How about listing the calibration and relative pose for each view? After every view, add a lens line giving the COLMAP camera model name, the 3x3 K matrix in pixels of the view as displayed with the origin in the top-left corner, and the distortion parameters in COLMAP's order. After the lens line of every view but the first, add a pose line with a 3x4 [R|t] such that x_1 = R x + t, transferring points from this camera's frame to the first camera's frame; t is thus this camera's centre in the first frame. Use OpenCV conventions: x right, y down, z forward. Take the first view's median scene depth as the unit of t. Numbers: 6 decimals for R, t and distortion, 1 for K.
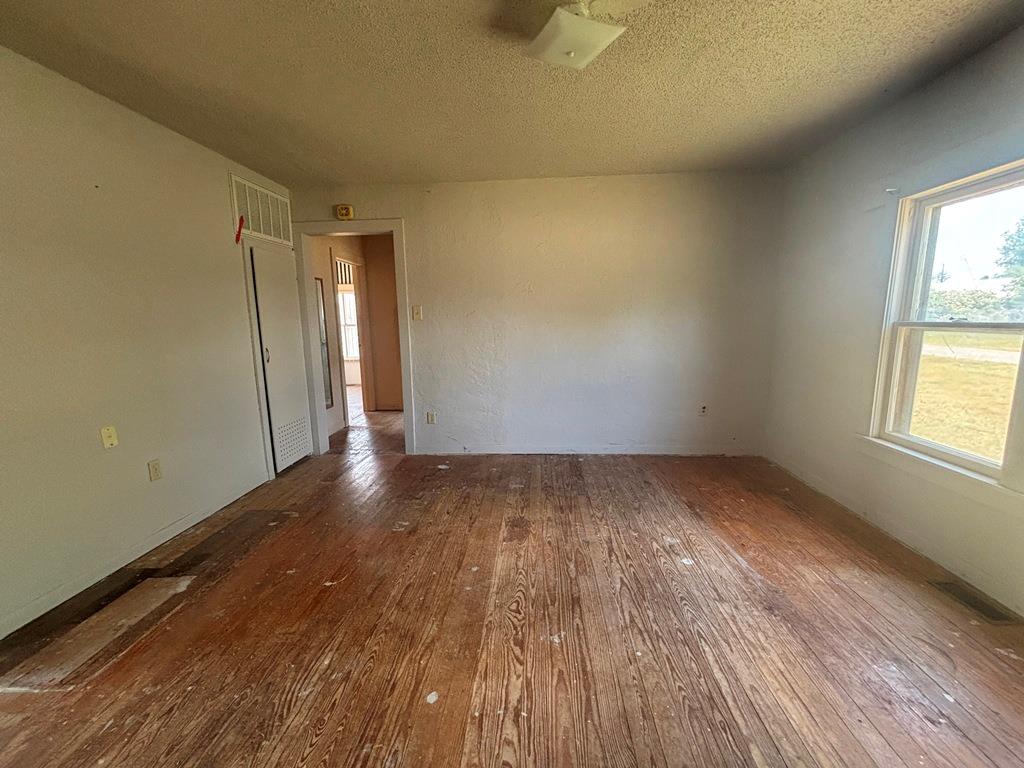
lens RADIAL K [[414.3, 0, 512.0], [0, 414.3, 384.0], [0, 0, 1]] dist [0.001918, 0.000421]
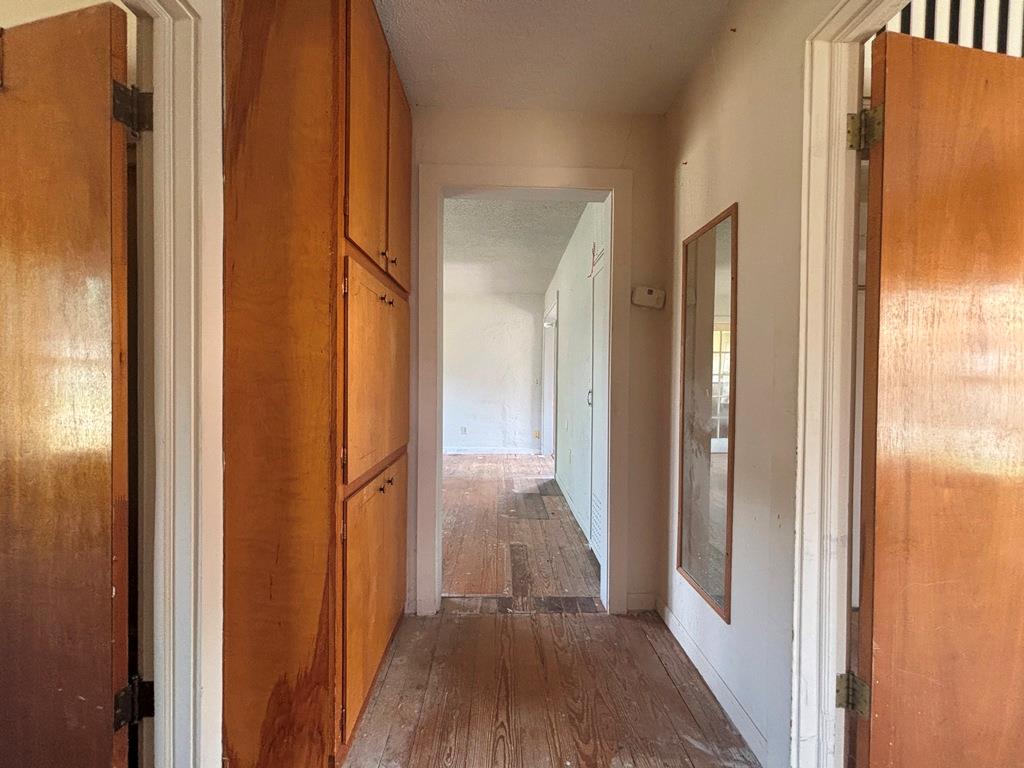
lens RADIAL K [[414.3, 0, 512.0], [0, 414.3, 384.0], [0, 0, 1]] dist [0.001918, 0.000421]
pose [[-0.995832, 0.005043, -0.091064, -0.455684], [-0.010661, 0.985190, 0.171135, -0.296032], [0.090578, 0.171393, -0.981030, 2.248092]]
